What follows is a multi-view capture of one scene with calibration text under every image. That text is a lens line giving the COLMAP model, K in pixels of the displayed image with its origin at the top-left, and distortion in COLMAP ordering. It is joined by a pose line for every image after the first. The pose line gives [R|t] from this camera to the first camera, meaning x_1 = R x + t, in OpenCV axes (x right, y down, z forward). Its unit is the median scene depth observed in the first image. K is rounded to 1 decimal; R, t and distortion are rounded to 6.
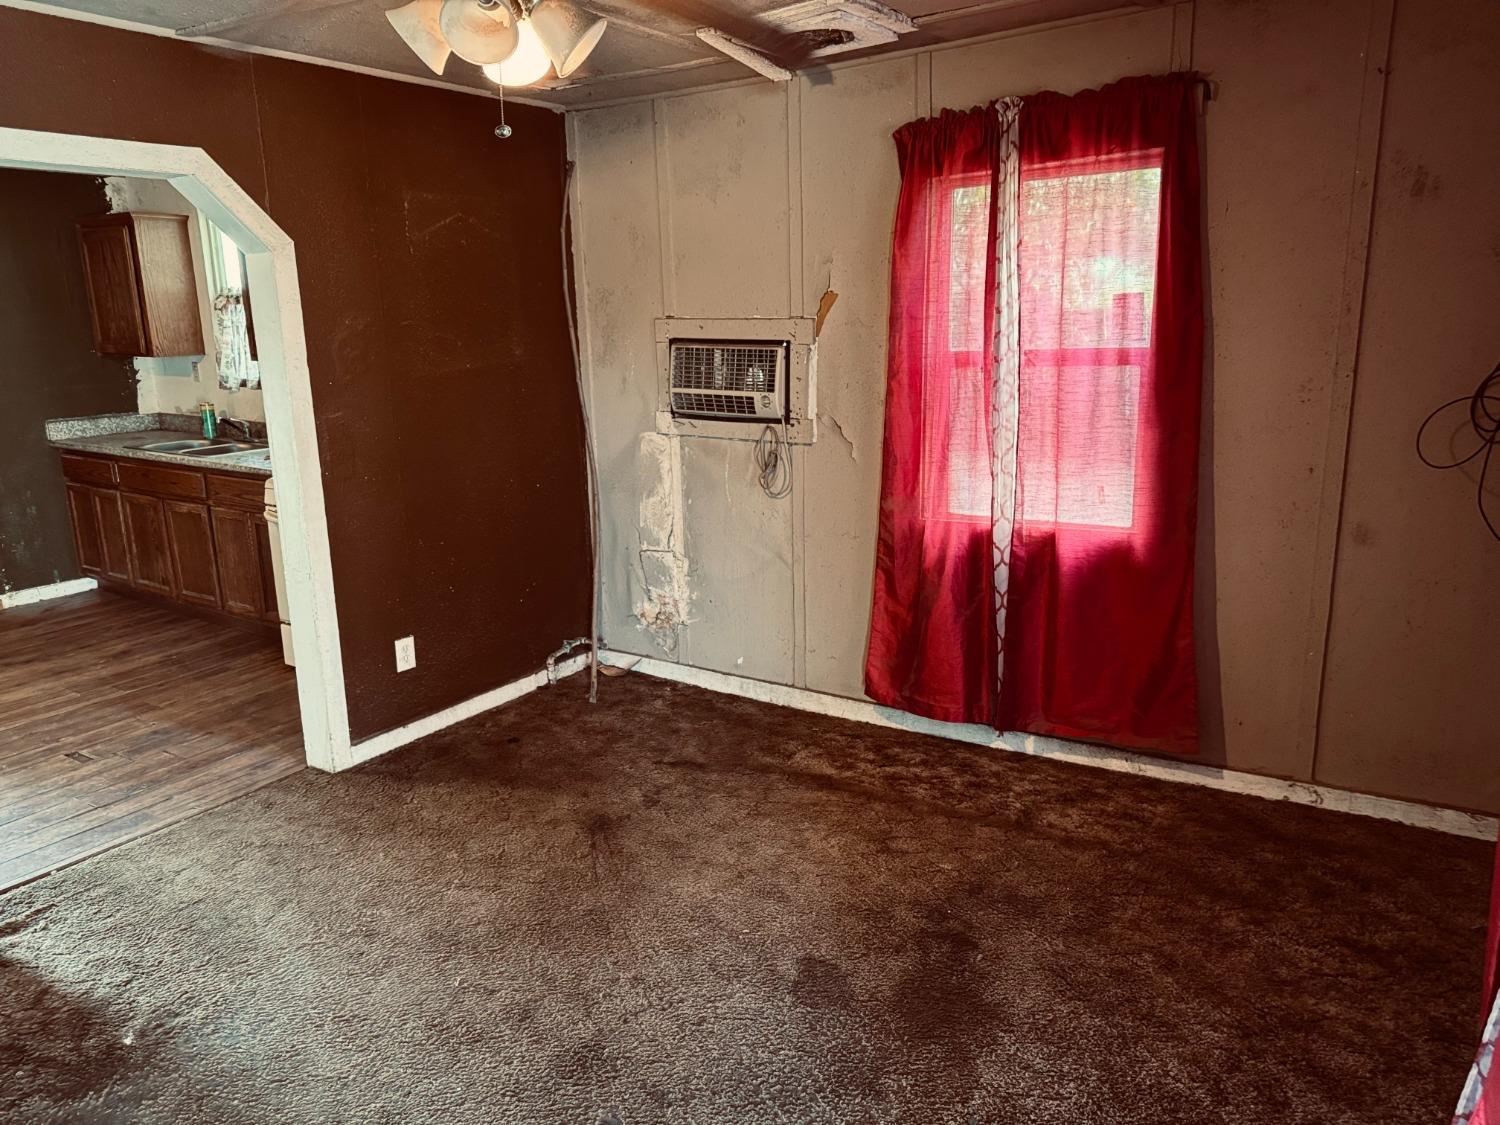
lens RADIAL K [[1052.1, 0, 728.3], [0, 1052.1, 565.8], [0, 0, 1]] dist [0.072302, -0.099308]
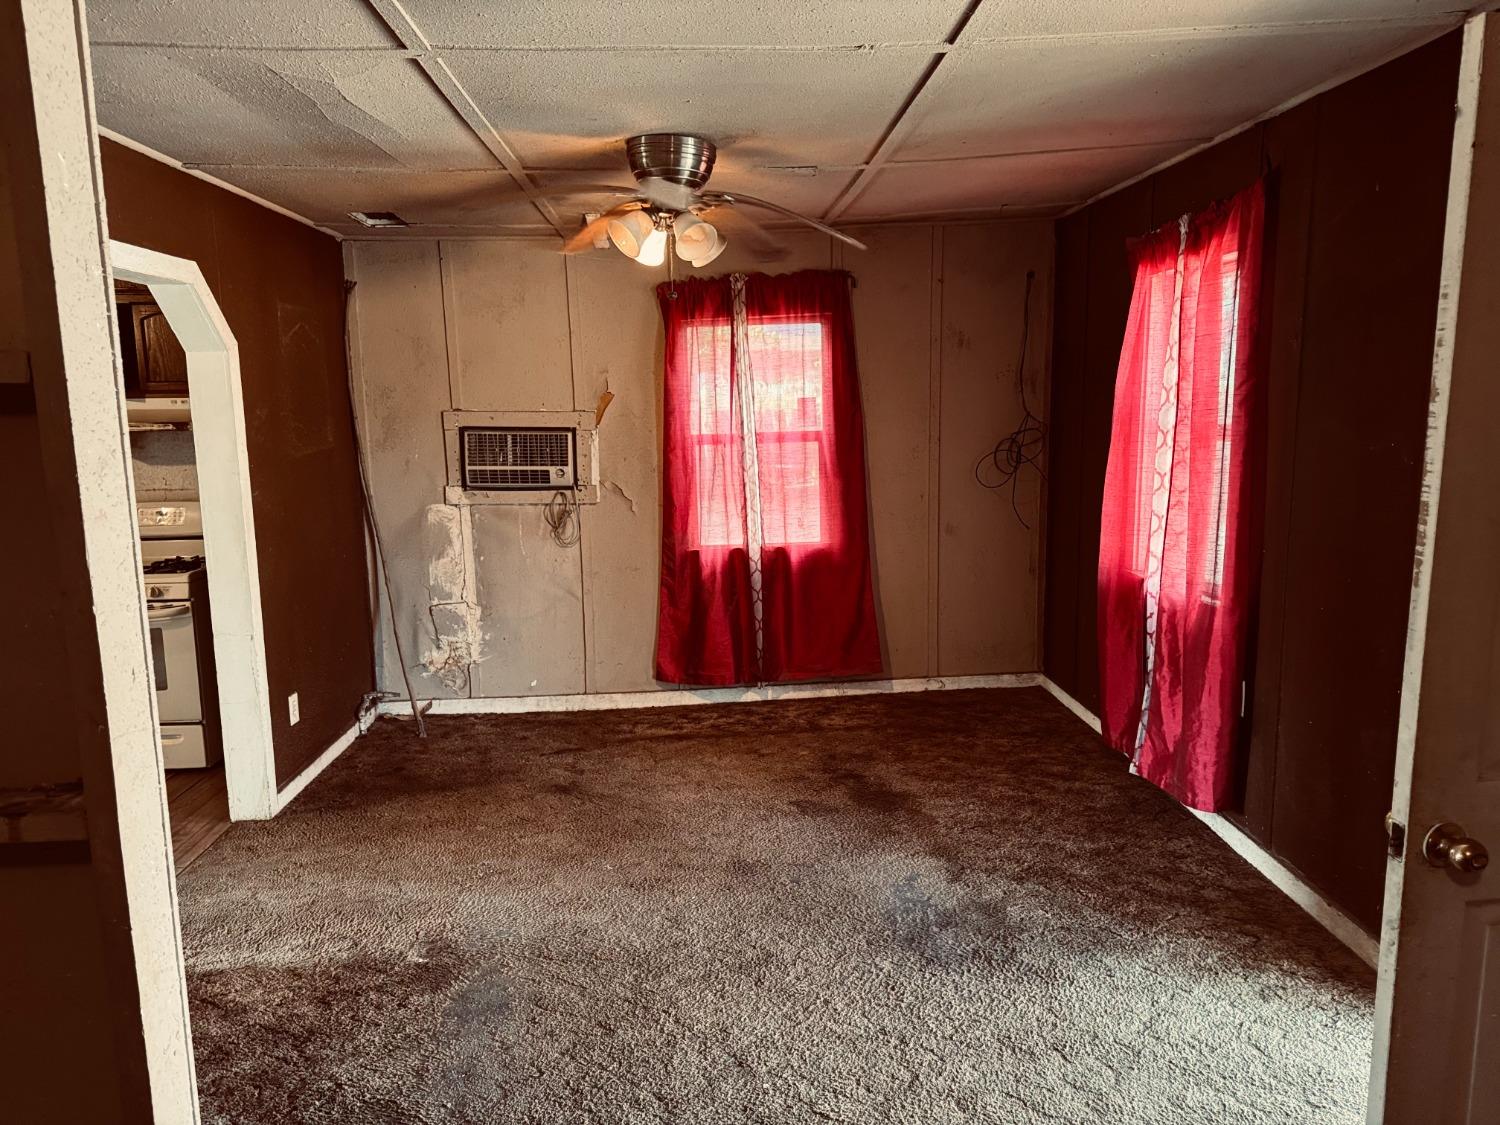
lens RADIAL K [[1052.1, 0, 741.5], [0, 1052.1, 559.6], [0, 0, 1]] dist [0.072302, -0.099308]
pose [[0.806105, -0.078679, 0.586519, -0.556372], [0.138612, 0.988654, -0.057884, 0.057322], [-0.575310, 0.127959, 0.807865, -0.176057]]
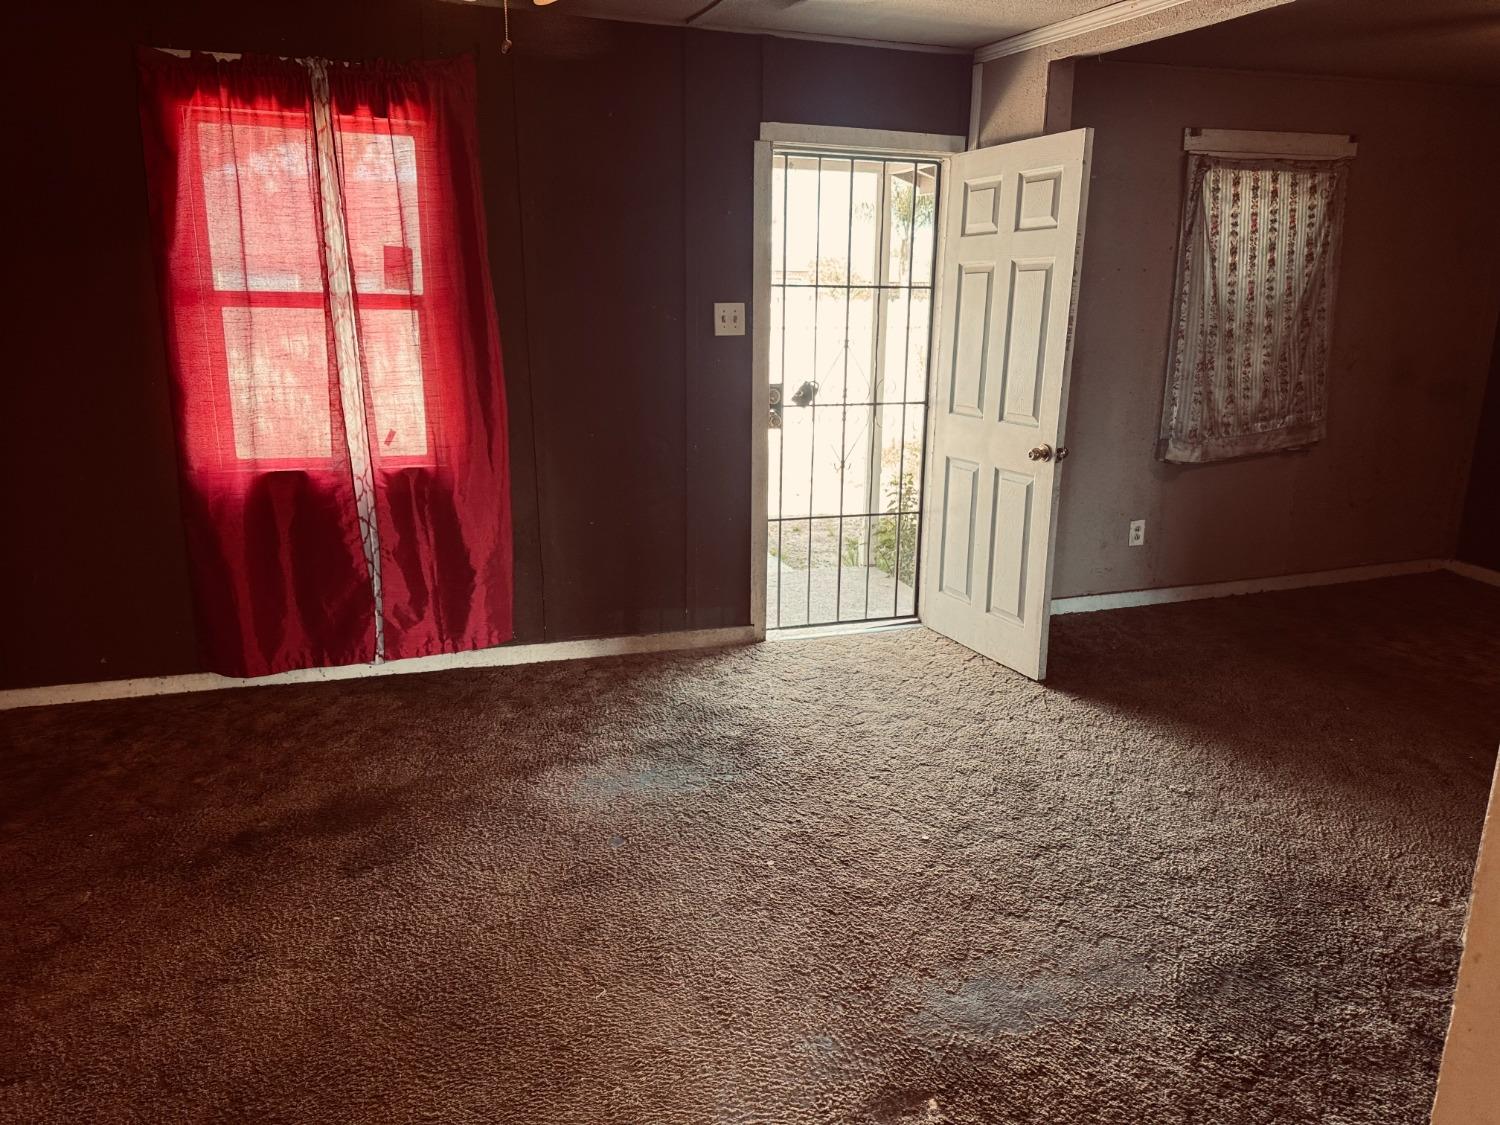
lens RADIAL K [[1052.1, 0, 751.0], [0, 1052.1, 565.2], [0, 0, 1]] dist [0.072302, -0.099308]
pose [[-0.794839, -0.139018, 0.590682, -0.509559], [0.146963, 0.900327, 0.409651, -0.170231], [-0.588755, 0.412415, -0.695184, 0.858314]]
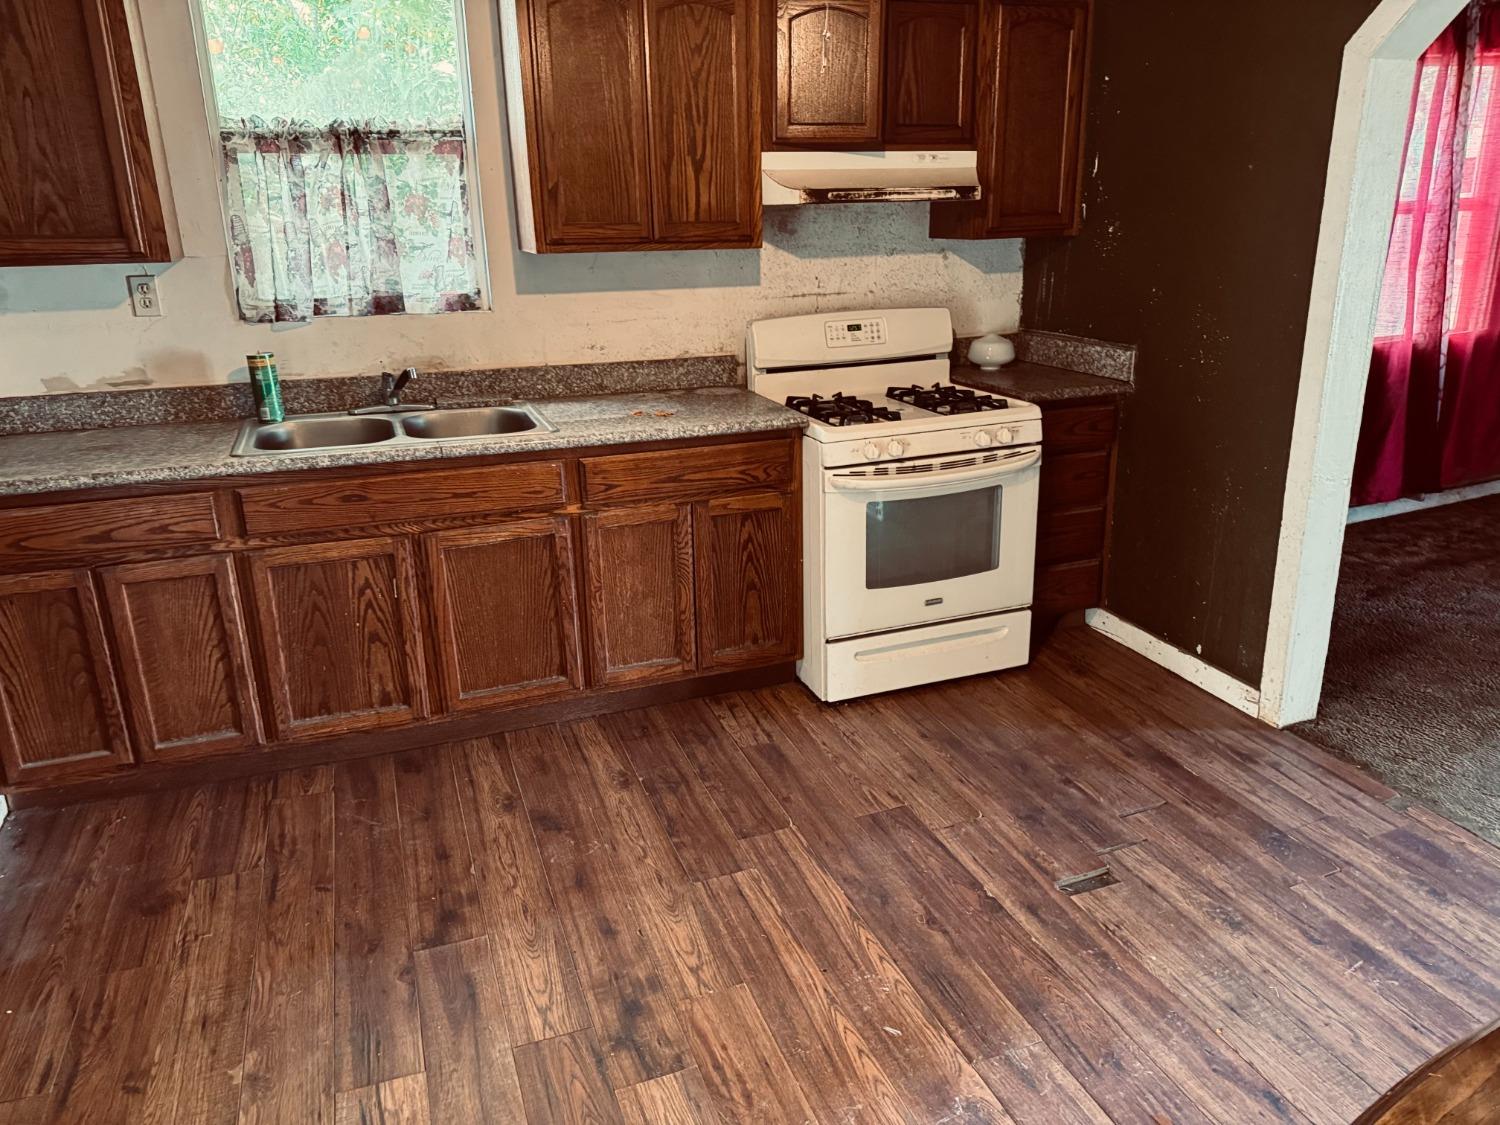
lens RADIAL K [[1052.1, 0, 754.2], [0, 1052.1, 564.0], [0, 0, 1]] dist [0.072302, -0.099308]
pose [[0.576014, -0.254040, 0.776963, -1.151609], [0.203169, 0.965150, 0.164949, -0.137441], [-0.791790, 0.062842, 0.607552, 0.773965]]
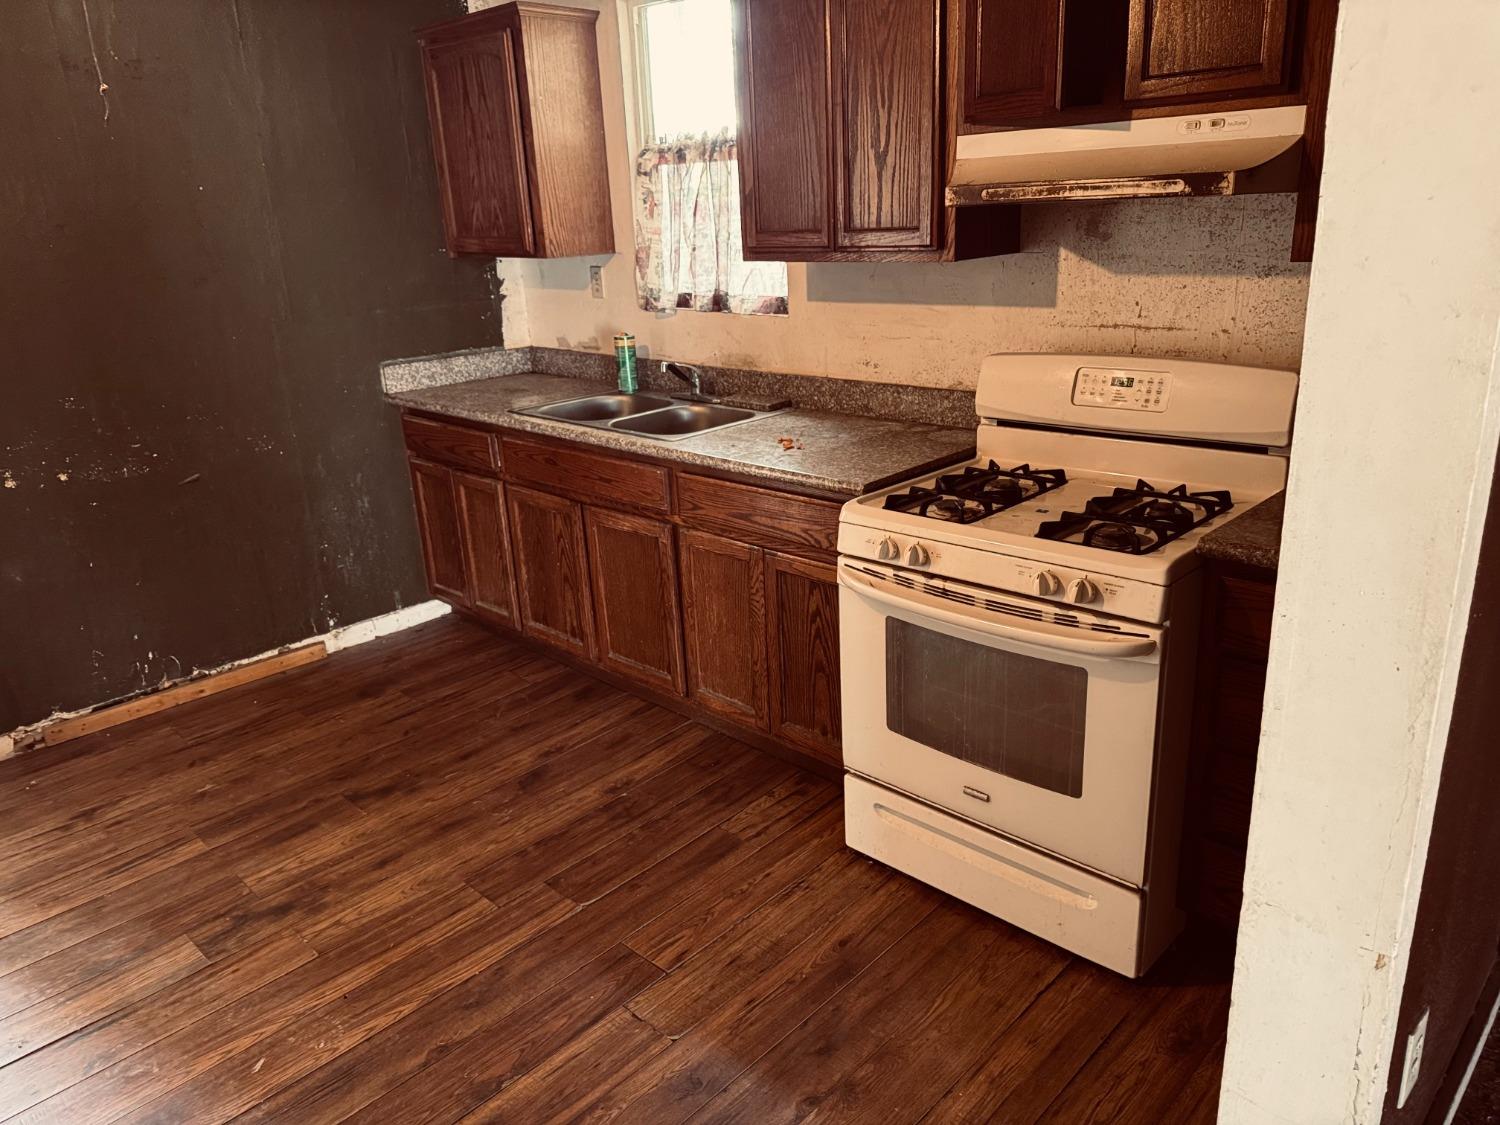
lens RADIAL K [[1052.1, 0, 746.4], [0, 1052.1, 563.2], [0, 0, 1]] dist [0.072302, -0.099308]
pose [[0.985027, 0.028857, -0.169970, -0.468221], [-0.013559, 0.995805, 0.090486, -0.115506], [0.171868, -0.086827, 0.981286, 0.603098]]
